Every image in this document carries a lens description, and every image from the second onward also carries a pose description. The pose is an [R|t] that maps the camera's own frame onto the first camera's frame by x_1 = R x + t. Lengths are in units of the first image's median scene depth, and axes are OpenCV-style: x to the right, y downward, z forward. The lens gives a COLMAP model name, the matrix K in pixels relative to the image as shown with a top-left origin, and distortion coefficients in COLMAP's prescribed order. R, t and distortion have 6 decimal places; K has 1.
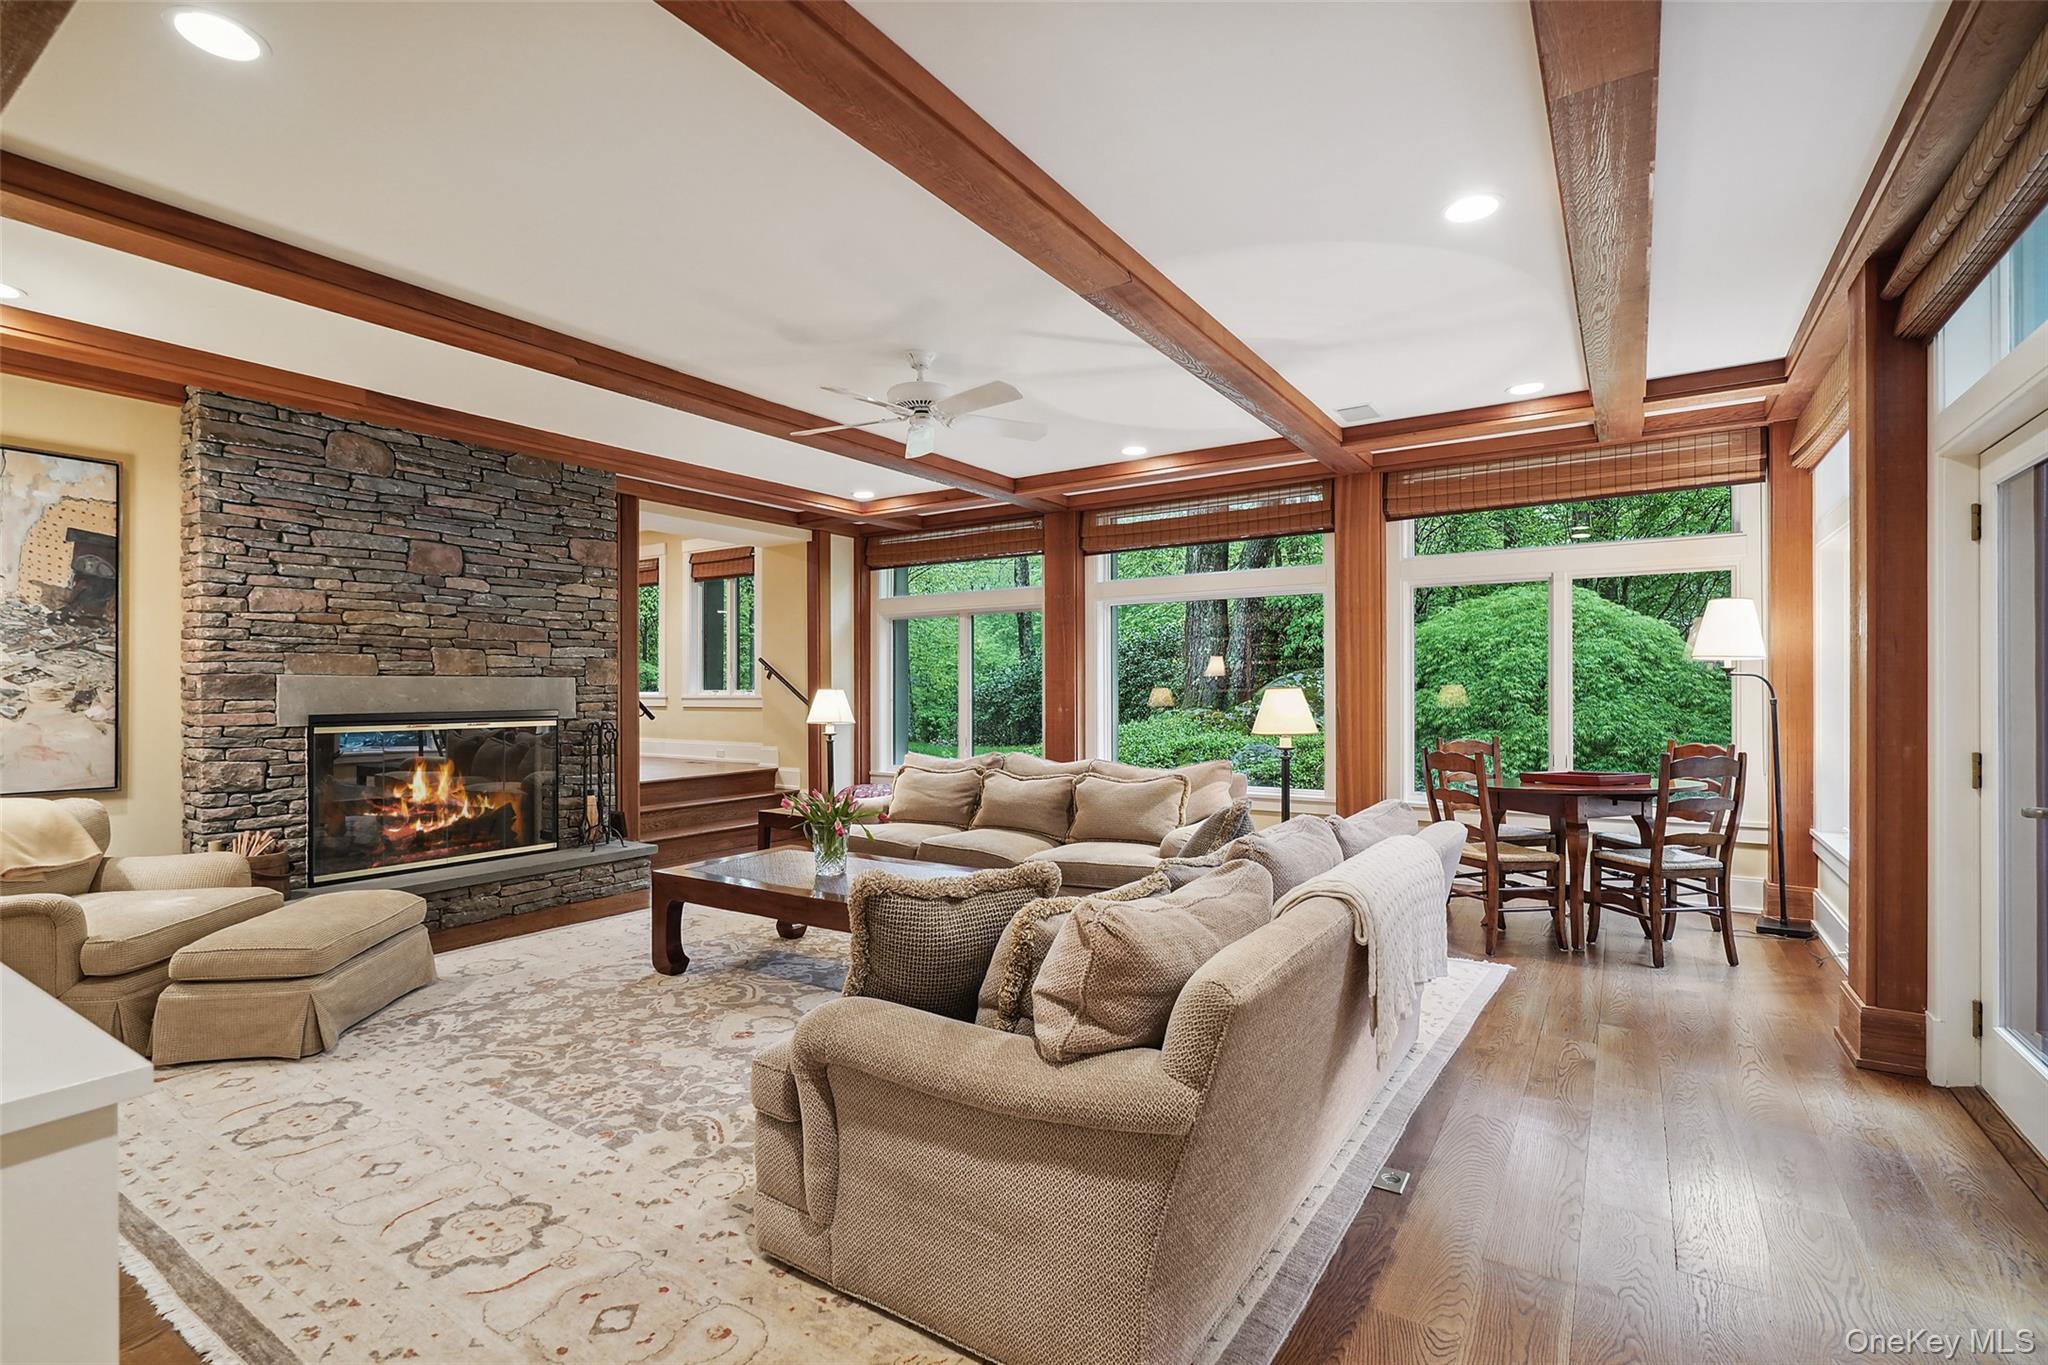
lens RADIAL K [[940.5, 0, 1025.6], [0, 940.5, 685.5], [0, 0, 1]] dist [-0.002101, -0.000210]
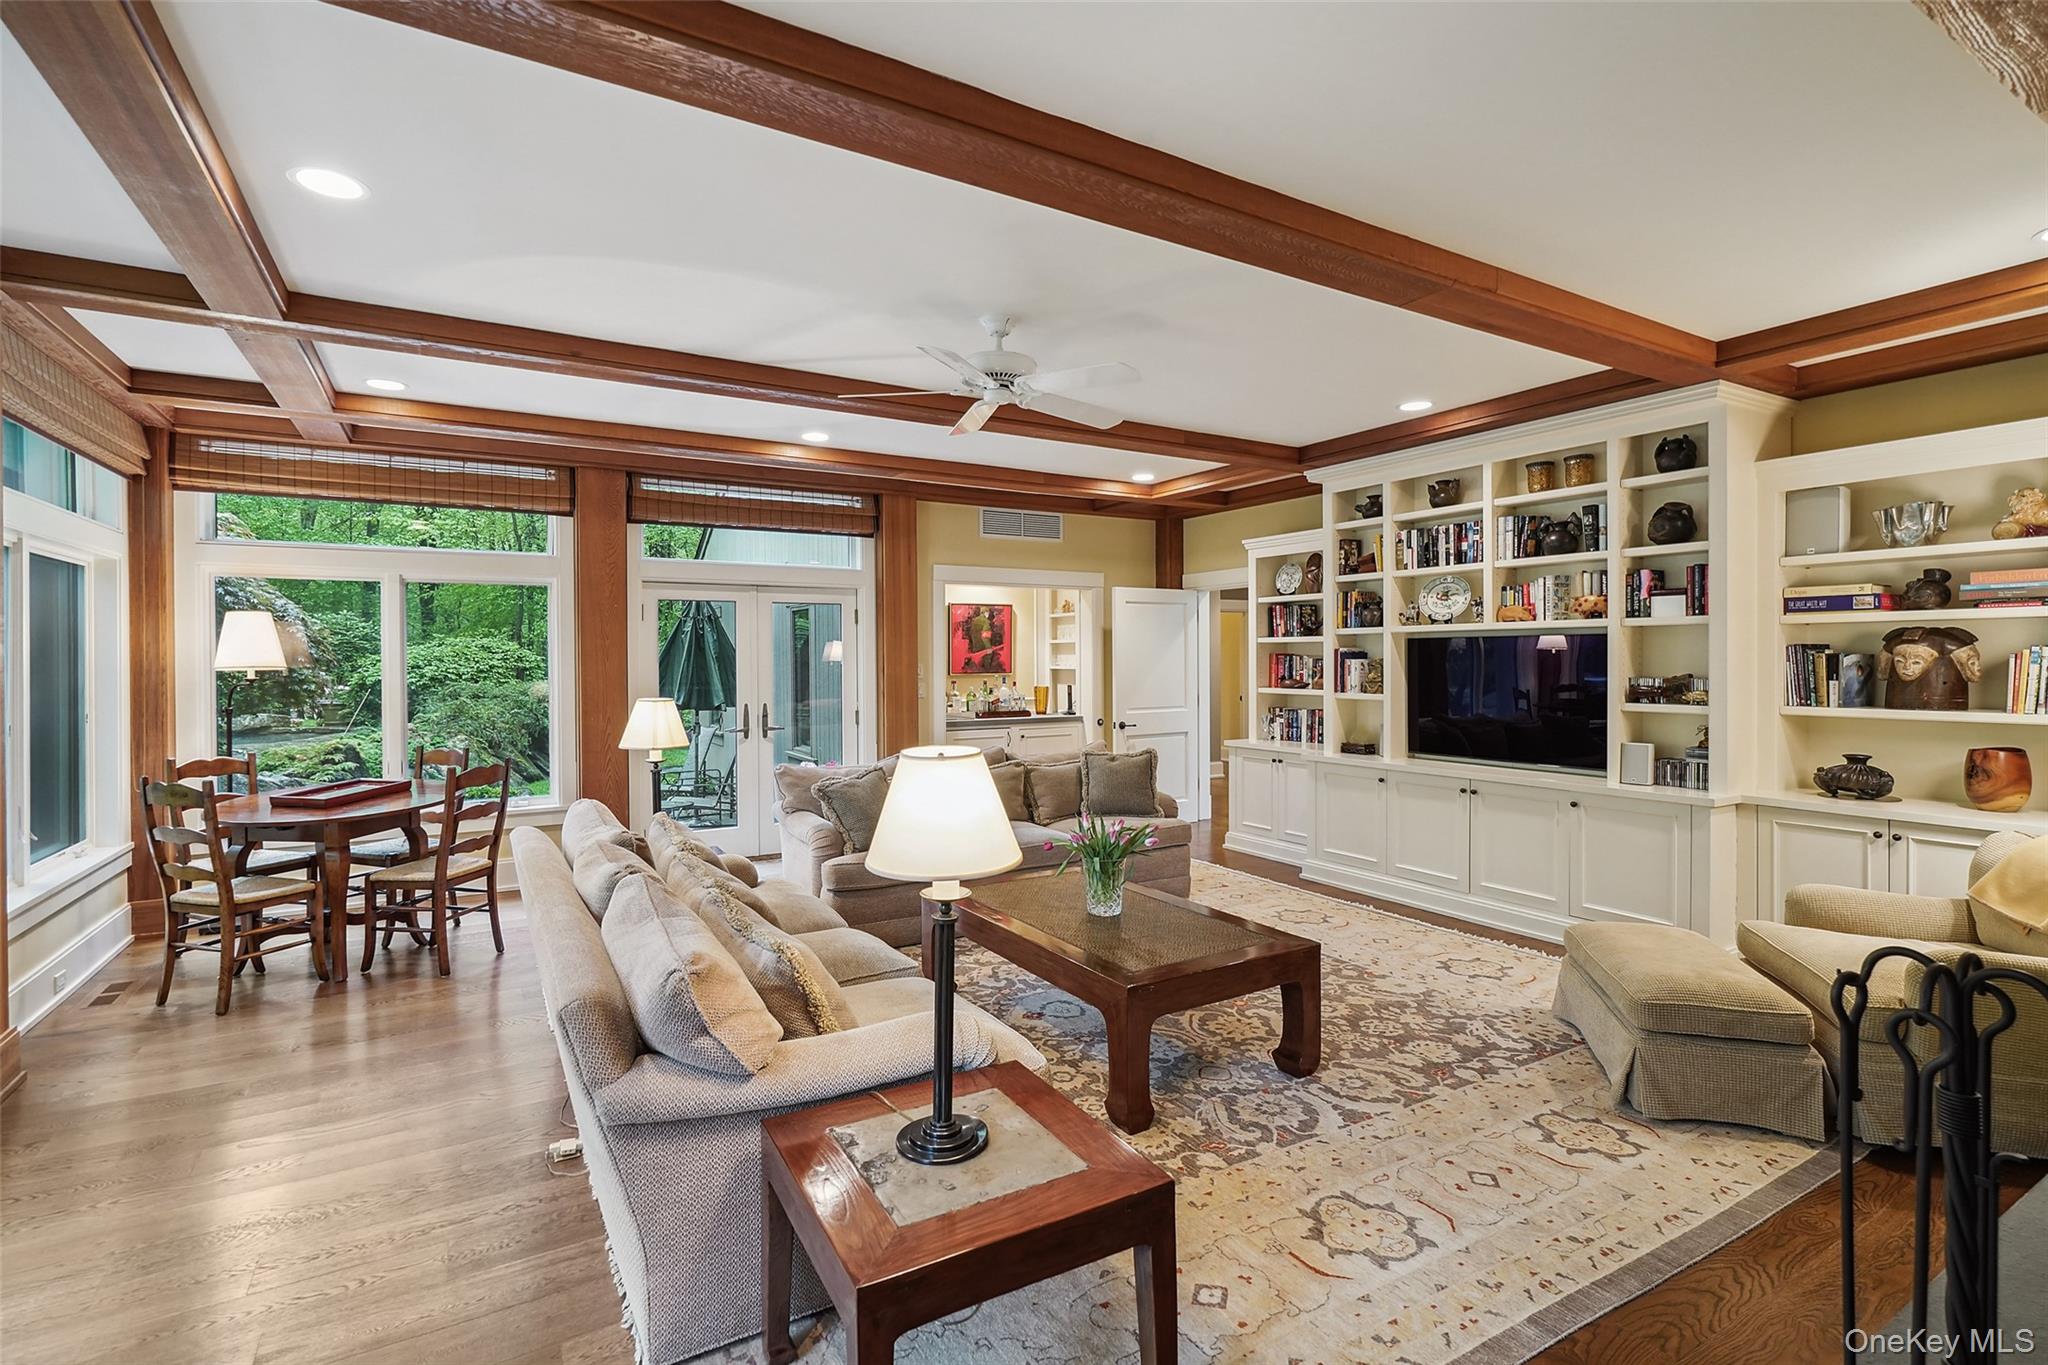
lens RADIAL K [[940.5, 0, 1018.1], [0, 940.5, 672.4], [0, 0, 1]] dist [-0.002101, -0.000210]
pose [[-0.894939, 0.003817, 0.446171, -0.584253], [0.008481, 0.999928, 0.008457, -0.035610], [-0.446107, 0.011352, -0.894908, 2.015130]]
